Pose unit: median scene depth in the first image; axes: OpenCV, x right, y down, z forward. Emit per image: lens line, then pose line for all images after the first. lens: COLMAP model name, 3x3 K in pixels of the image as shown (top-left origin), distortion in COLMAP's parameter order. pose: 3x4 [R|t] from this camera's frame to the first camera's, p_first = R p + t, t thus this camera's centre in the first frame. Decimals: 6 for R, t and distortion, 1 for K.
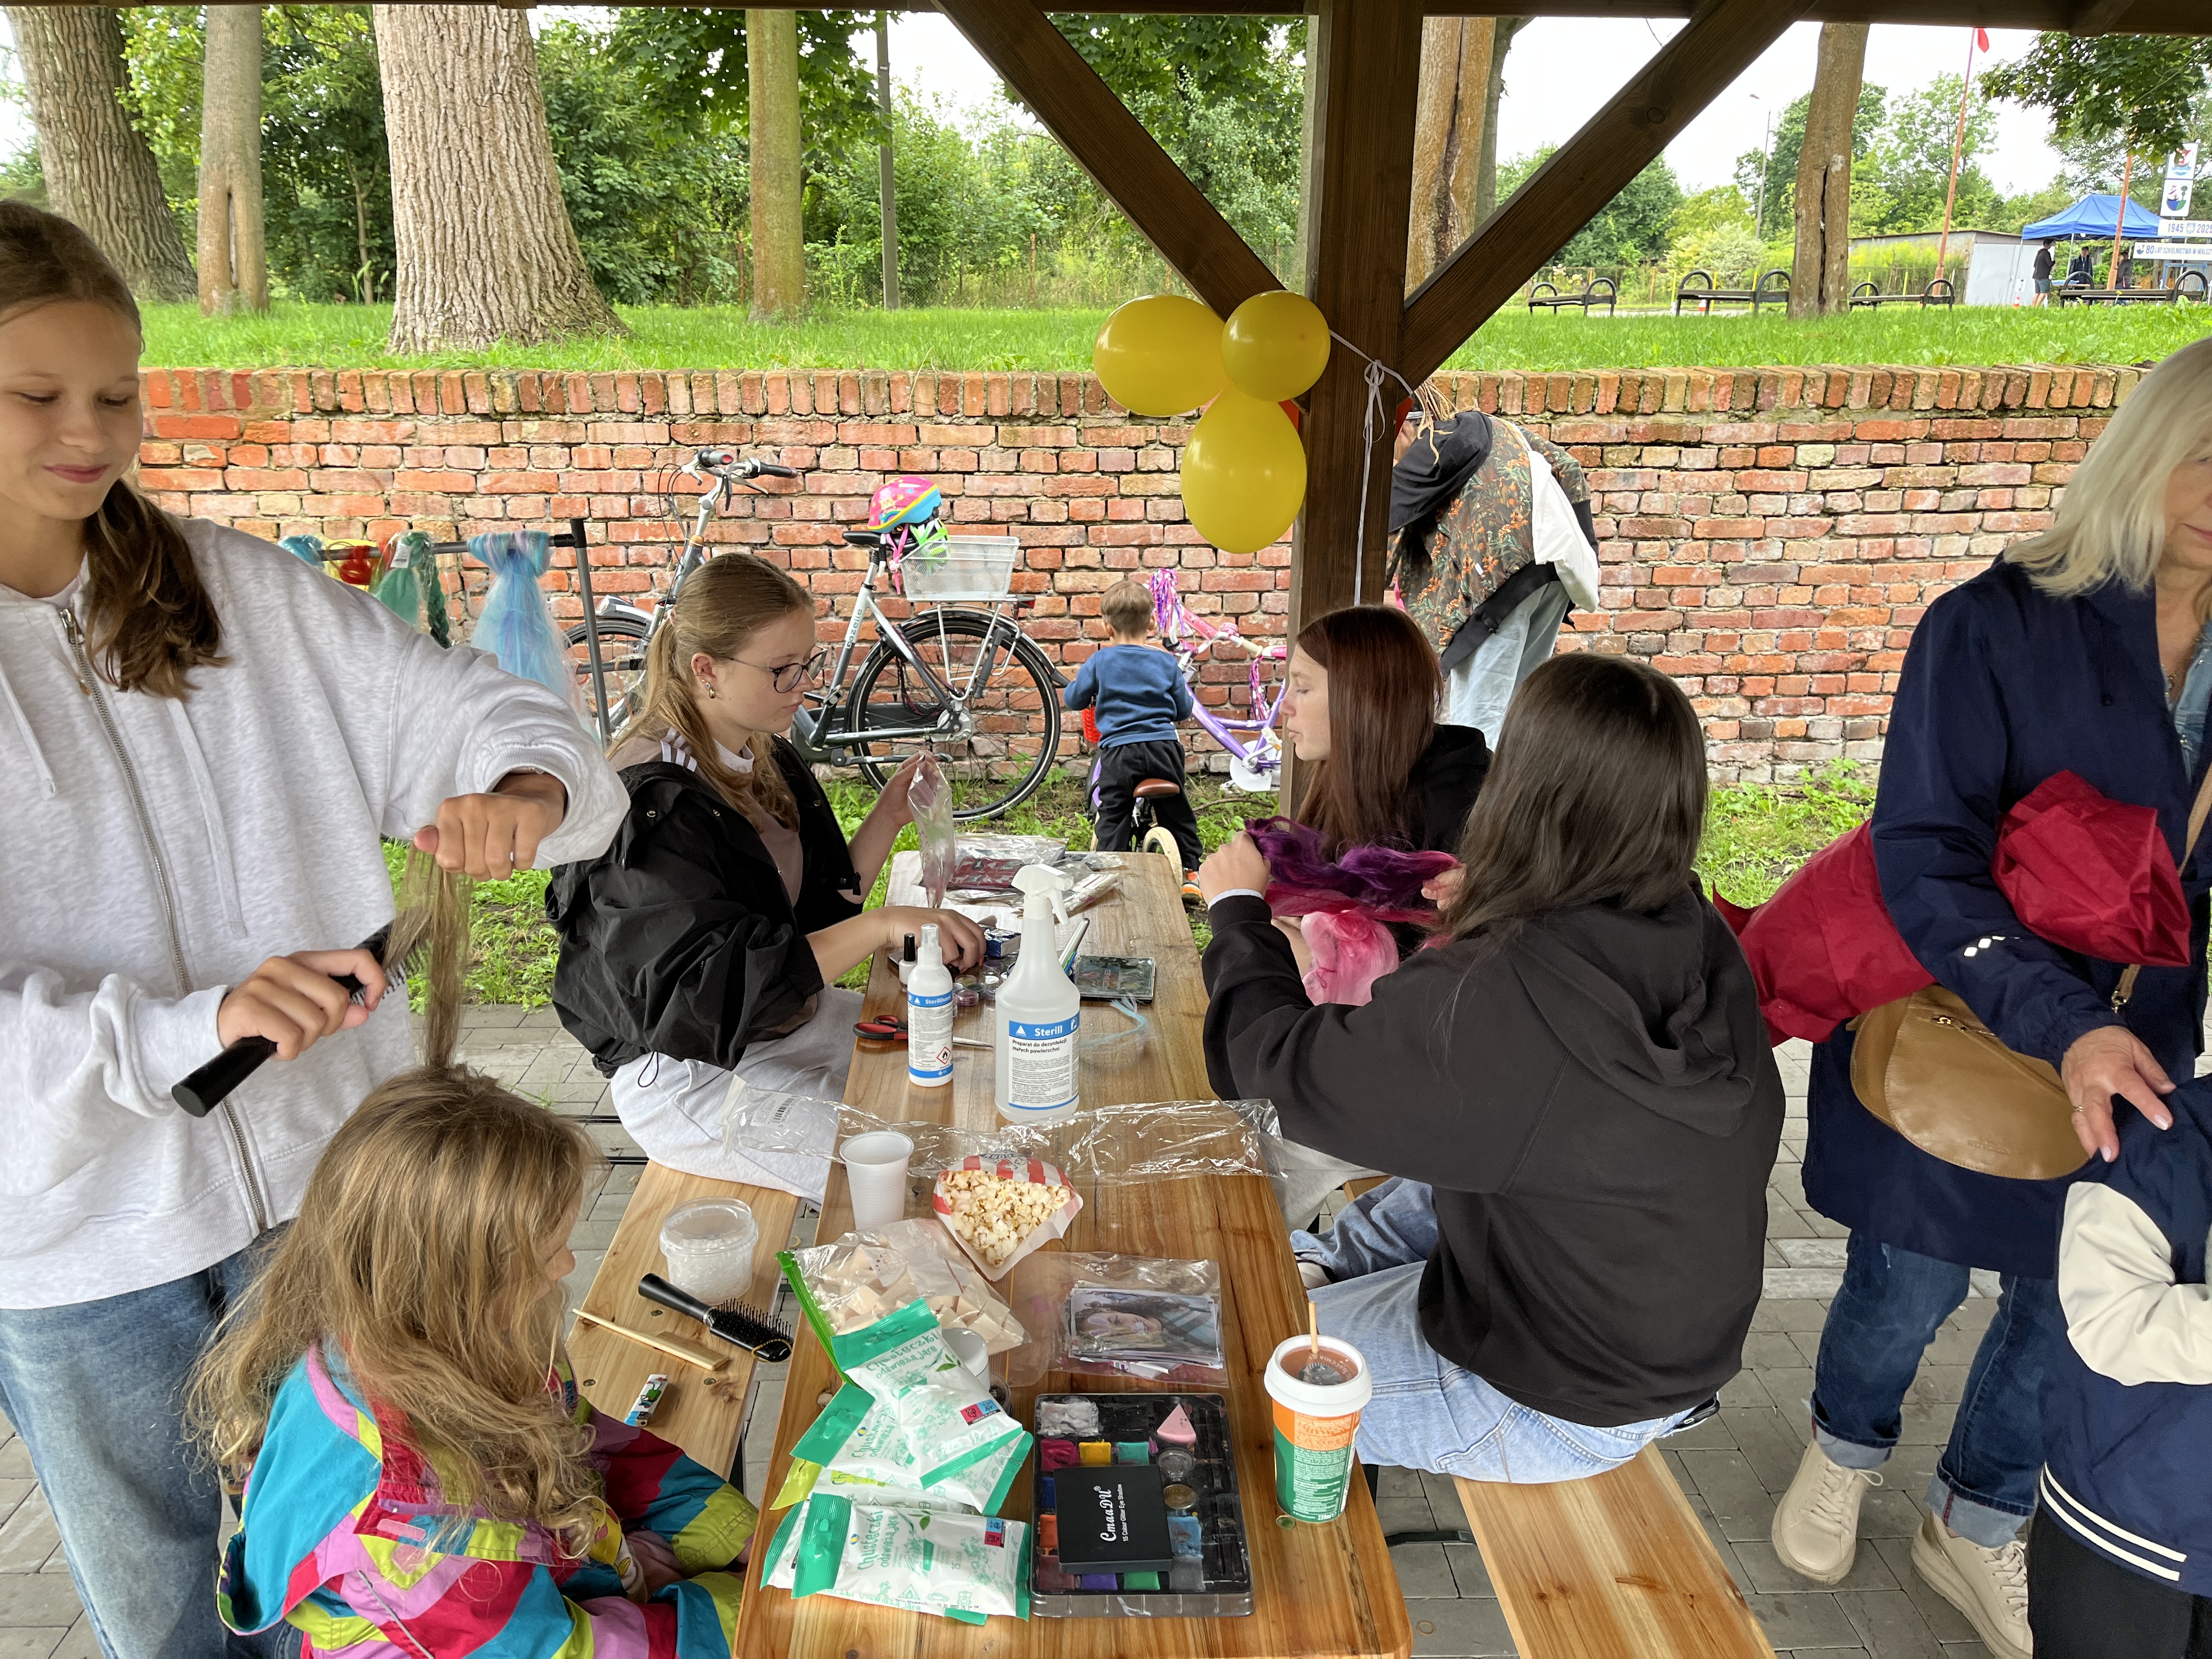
lens RADIAL K [[1673.5, 0, 1106.1], [0, 1673.5, 829.0], [0, 0, 1]] dist [0.066210, -0.090000]
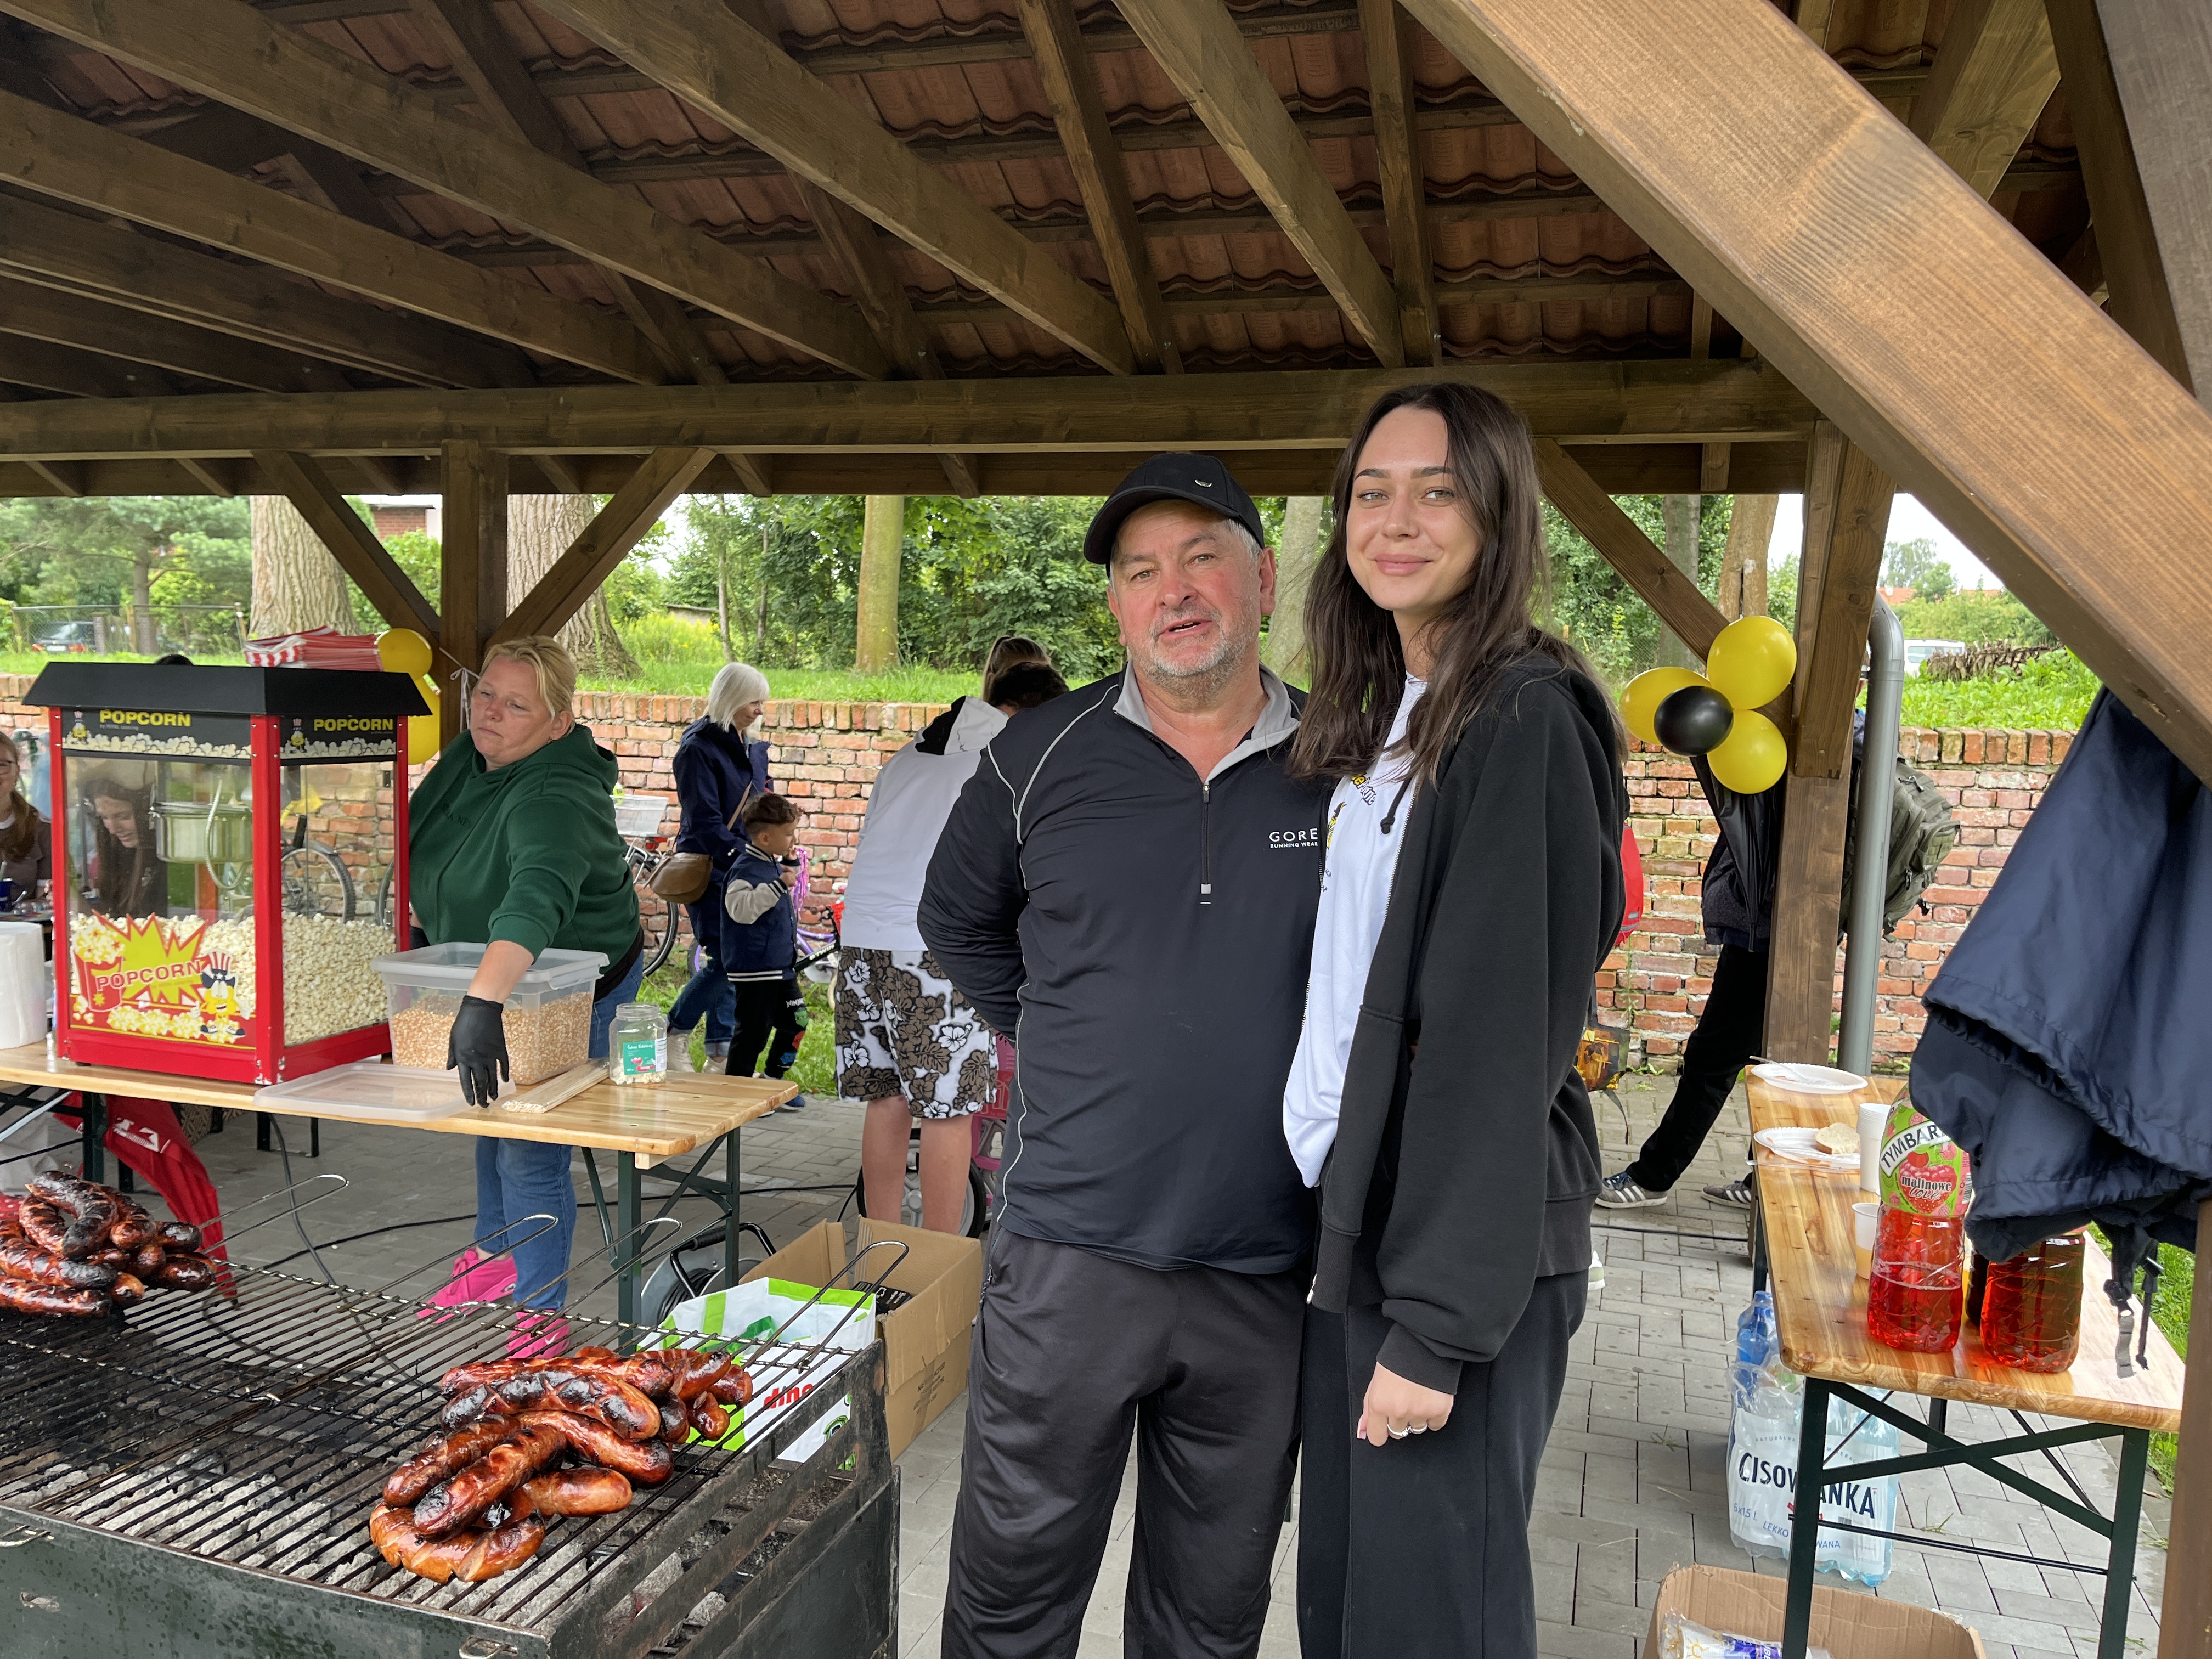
lens RADIAL K [[1673.5, 0, 1107.9], [0, 1673.5, 837.8], [0, 0, 1]] dist [0.066210, -0.090000]
pose [[0.943263, 0.051605, -0.328012, 0.138229], [-0.119957, 0.974093, -0.191711, 0.017628], [0.309621, 0.220182, 0.925016, -0.046707]]
